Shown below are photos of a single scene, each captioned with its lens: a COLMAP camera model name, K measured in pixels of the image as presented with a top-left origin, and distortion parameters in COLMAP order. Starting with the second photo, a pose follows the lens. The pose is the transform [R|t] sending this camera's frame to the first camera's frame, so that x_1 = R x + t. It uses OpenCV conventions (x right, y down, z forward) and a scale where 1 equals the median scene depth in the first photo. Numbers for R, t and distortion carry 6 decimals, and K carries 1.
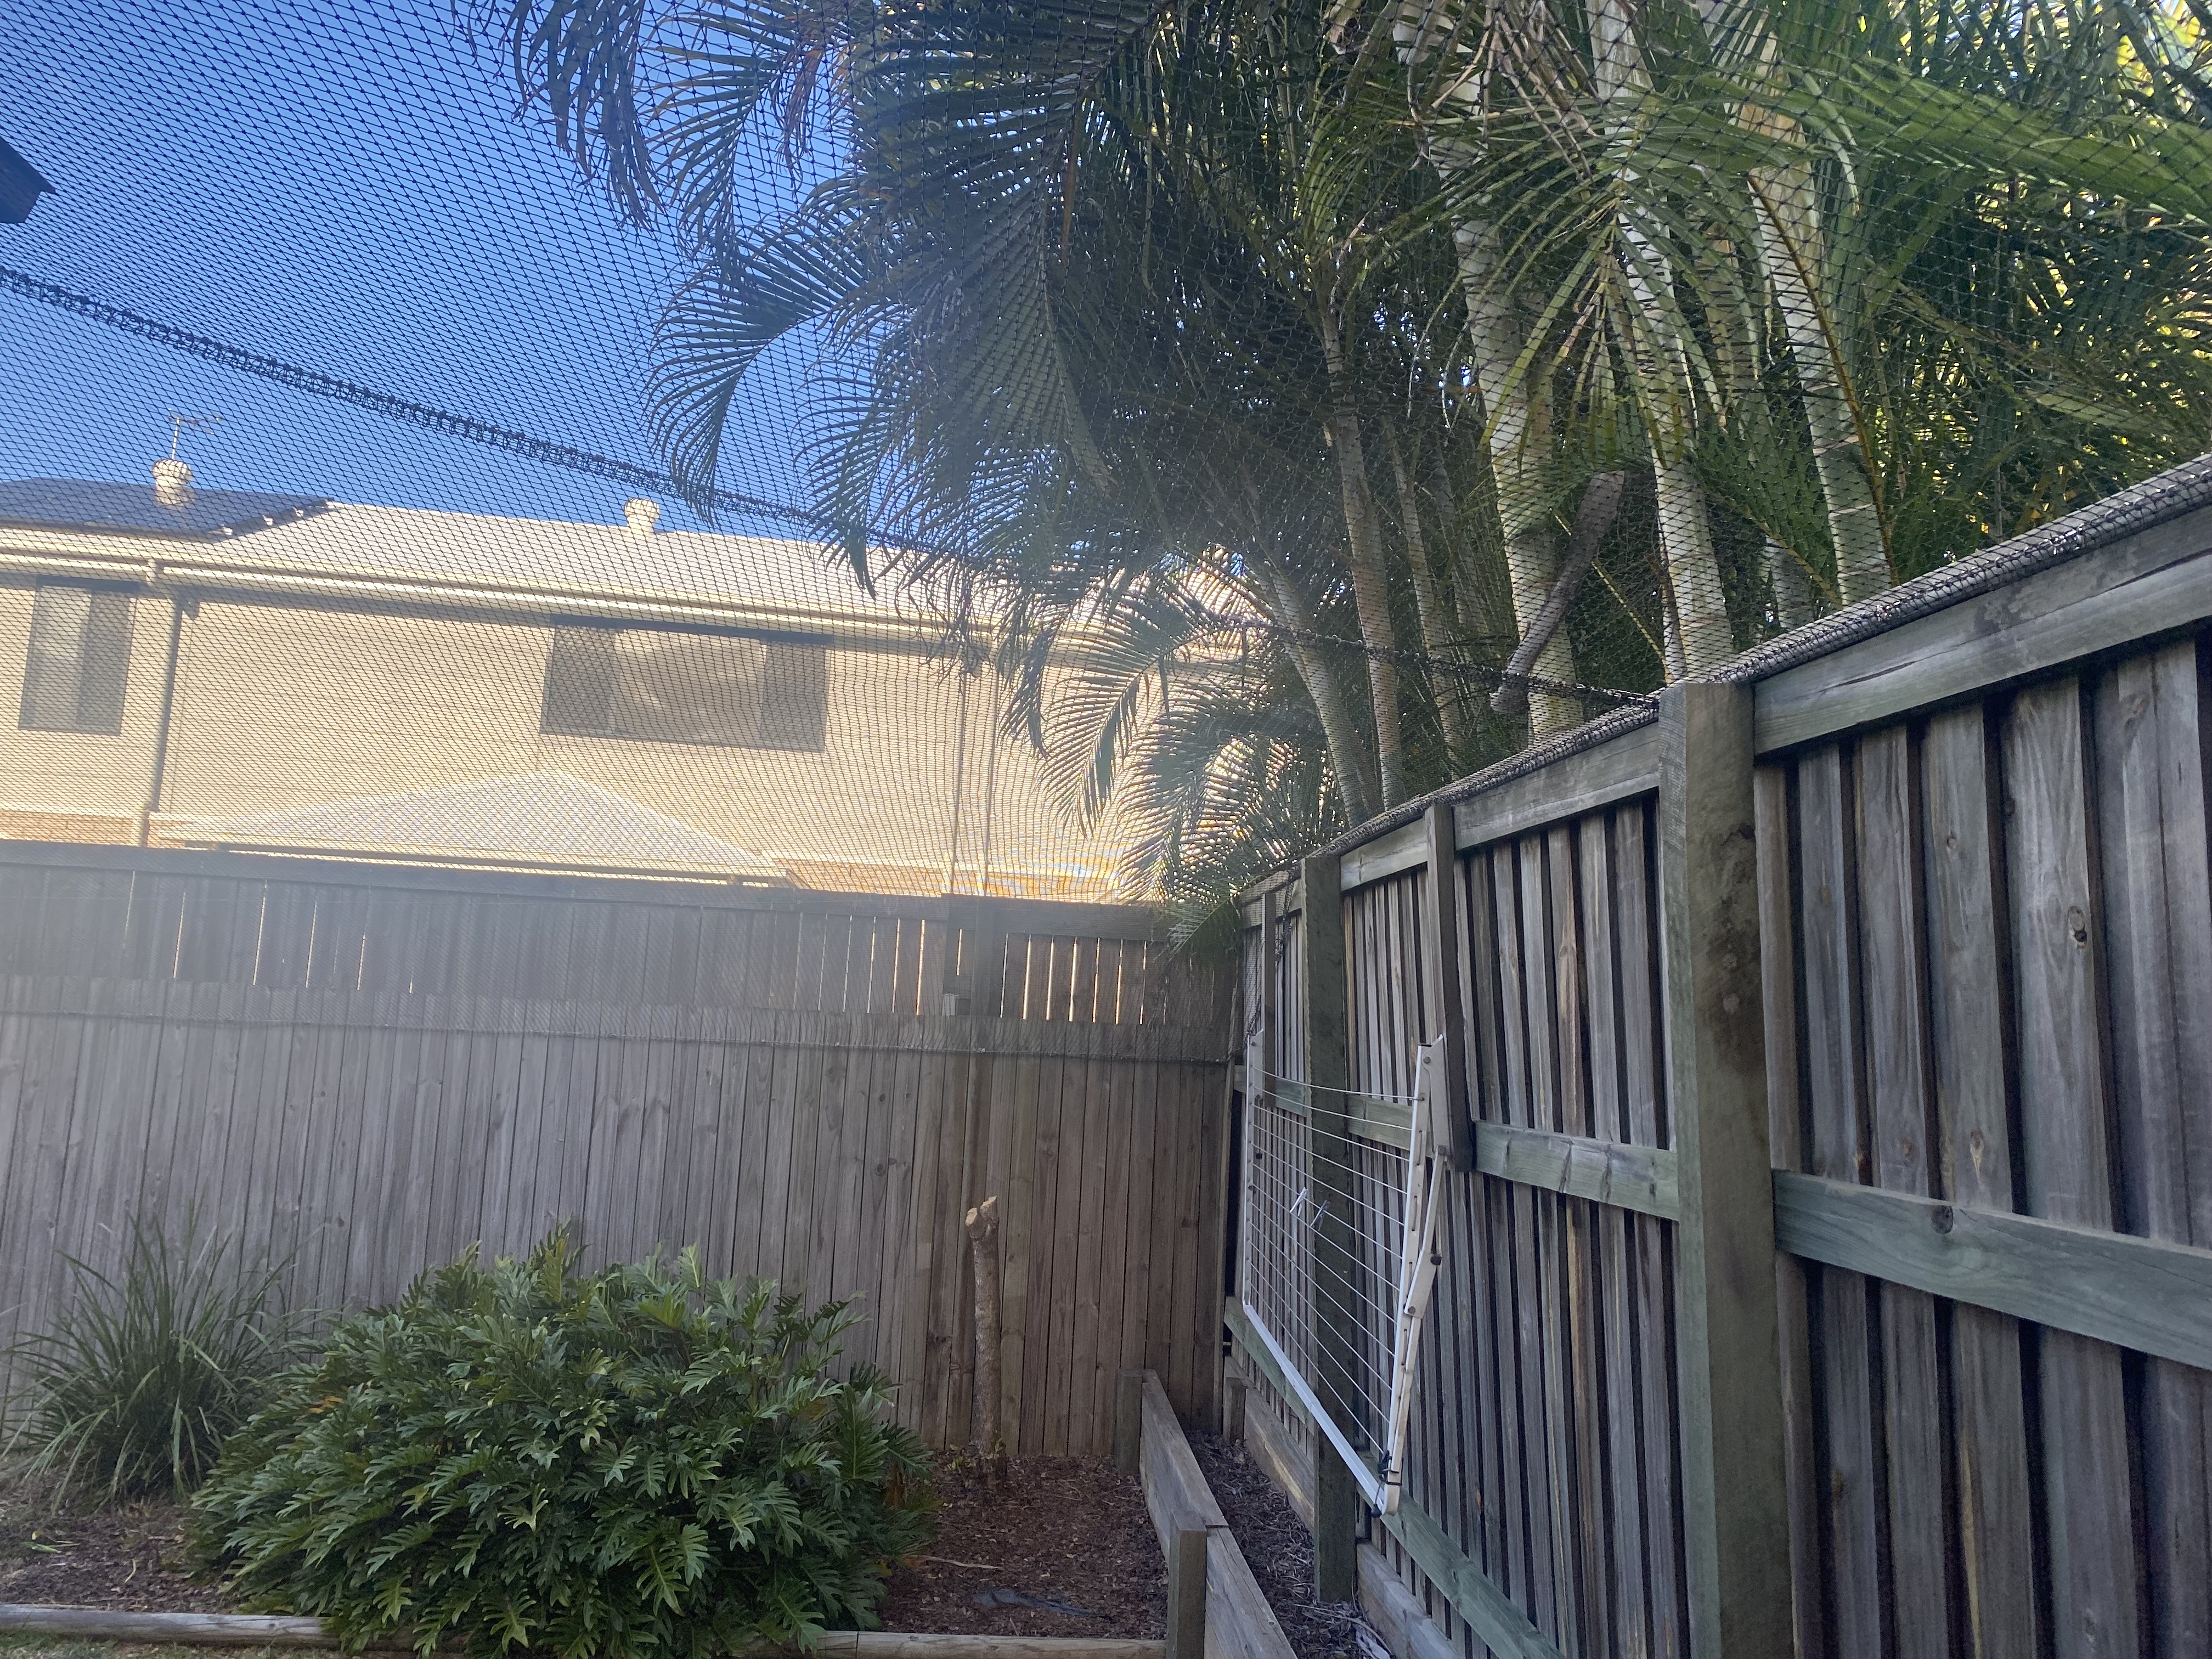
lens RADIAL K [[1692.8, 0, 1101.9], [0, 1692.8, 816.6], [0, 0, 1]] dist [0.042056, -0.043453]
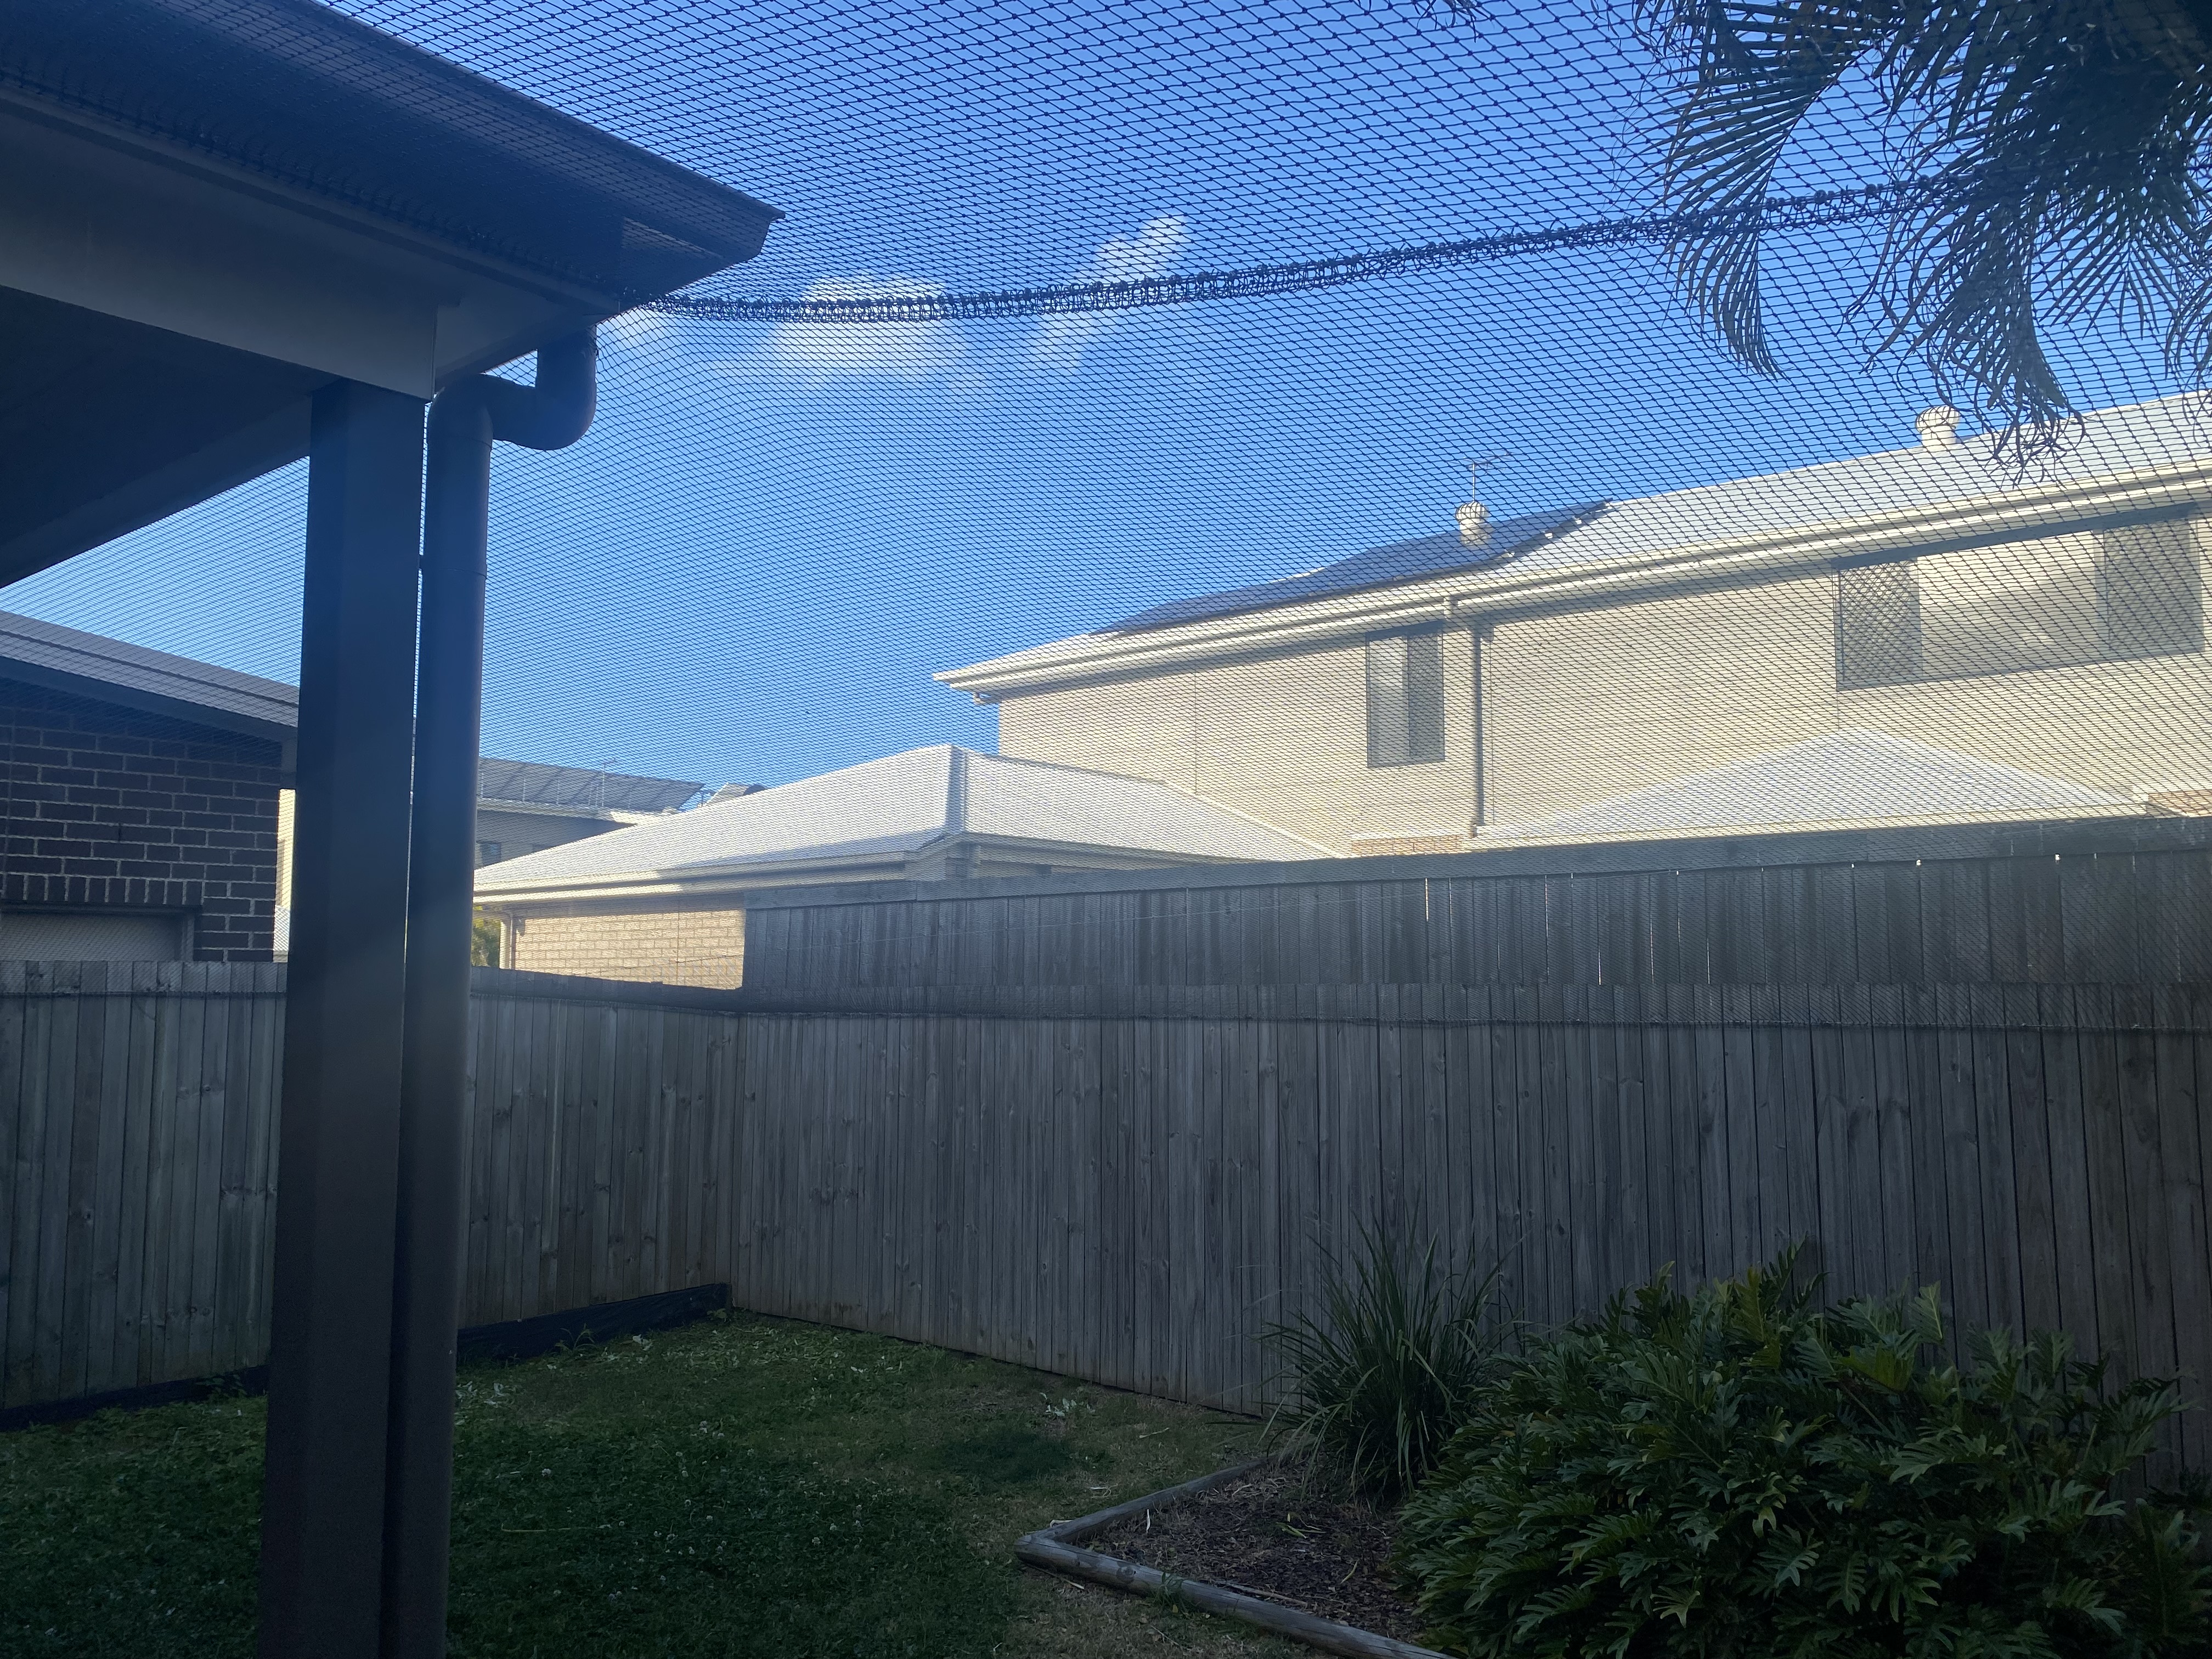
lens RADIAL K [[1692.8, 0, 1112.4], [0, 1692.8, 840.1], [0, 0, 1]] dist [0.042056, -0.043453]
pose [[0.701239, -0.111582, -0.704140, 0.066772], [0.123832, 0.991726, -0.033833, 0.025127], [0.702089, -0.063470, 0.709255, 0.171313]]
